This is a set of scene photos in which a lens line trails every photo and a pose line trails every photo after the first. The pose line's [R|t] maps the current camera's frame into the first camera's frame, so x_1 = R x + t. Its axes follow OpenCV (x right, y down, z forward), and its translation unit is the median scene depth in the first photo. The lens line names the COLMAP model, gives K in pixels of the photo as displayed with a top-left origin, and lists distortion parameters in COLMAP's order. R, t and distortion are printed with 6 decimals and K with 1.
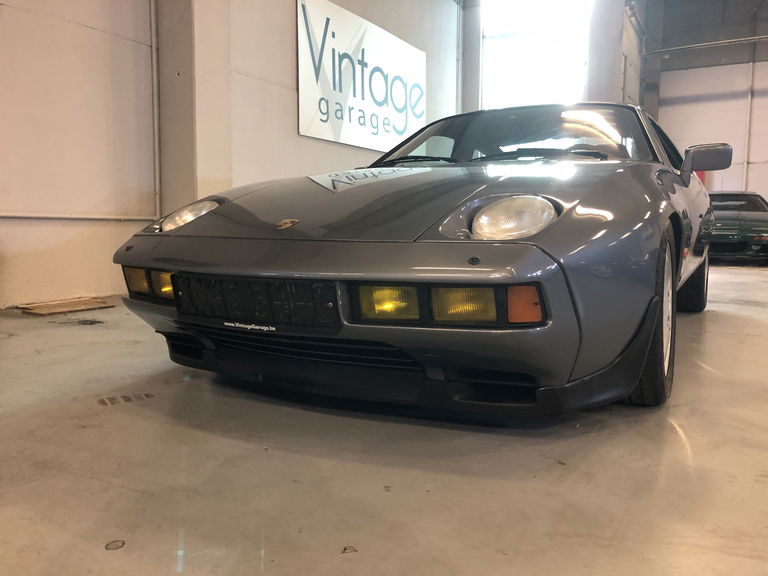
lens RADIAL K [[635.4, 0, 384.0], [0, 635.4, 288.0], [0, 0, 1]] dist [0.012288, -0.003529]
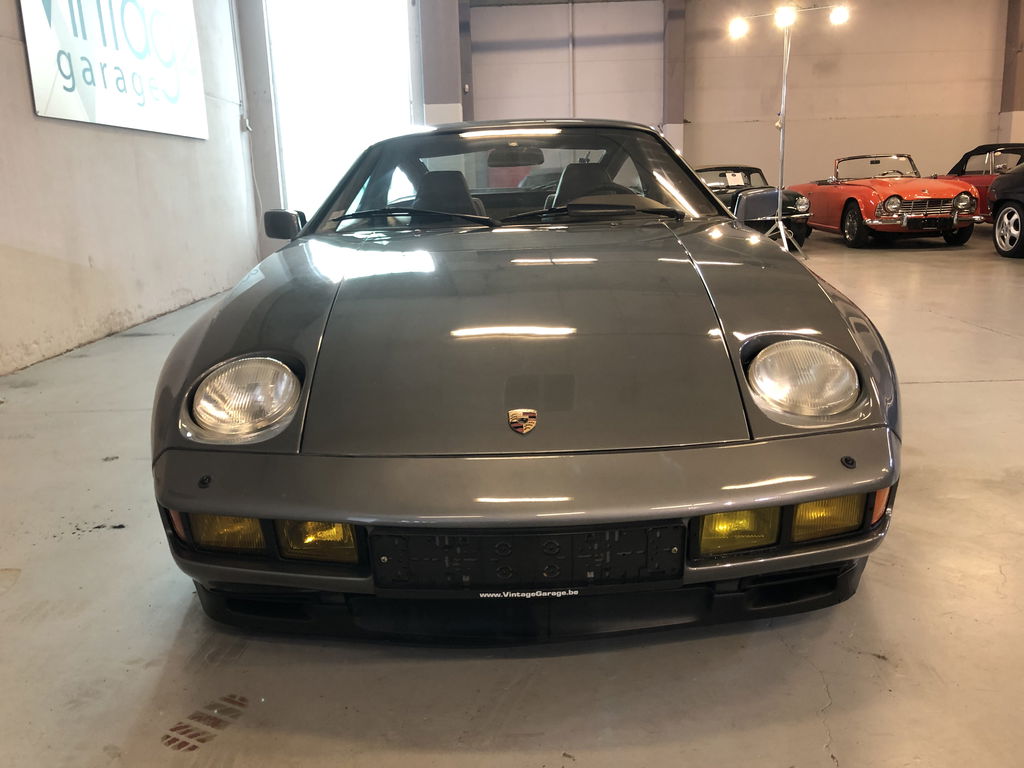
lens RADIAL K [[843.9, 0, 513.5], [0, 843.9, 382.1], [0, 0, 1]] dist [0.003870, -0.000413]
pose [[0.873650, -0.146046, 0.464119, -0.138513], [0.087029, 0.985410, 0.146262, -0.066250], [-0.478709, -0.087391, 0.873614, 0.058631]]
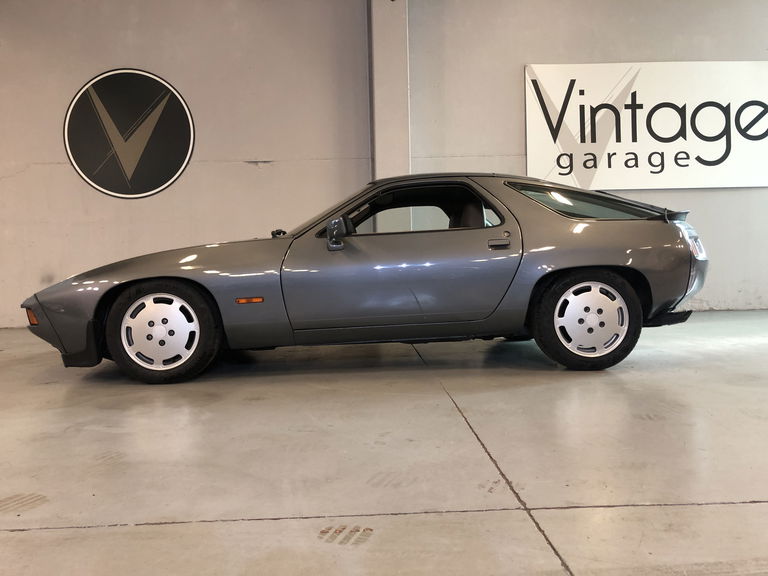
lens RADIAL K [[632.9, 0, 385.1], [0, 632.9, 286.6], [0, 0, 1]] dist [0.003870, -0.000413]
pose [[0.527601, 0.007997, -0.849454, 0.664596], [-0.056312, 0.998086, -0.025579, -0.024018], [0.847624, 0.061330, 0.527042, 0.174102]]
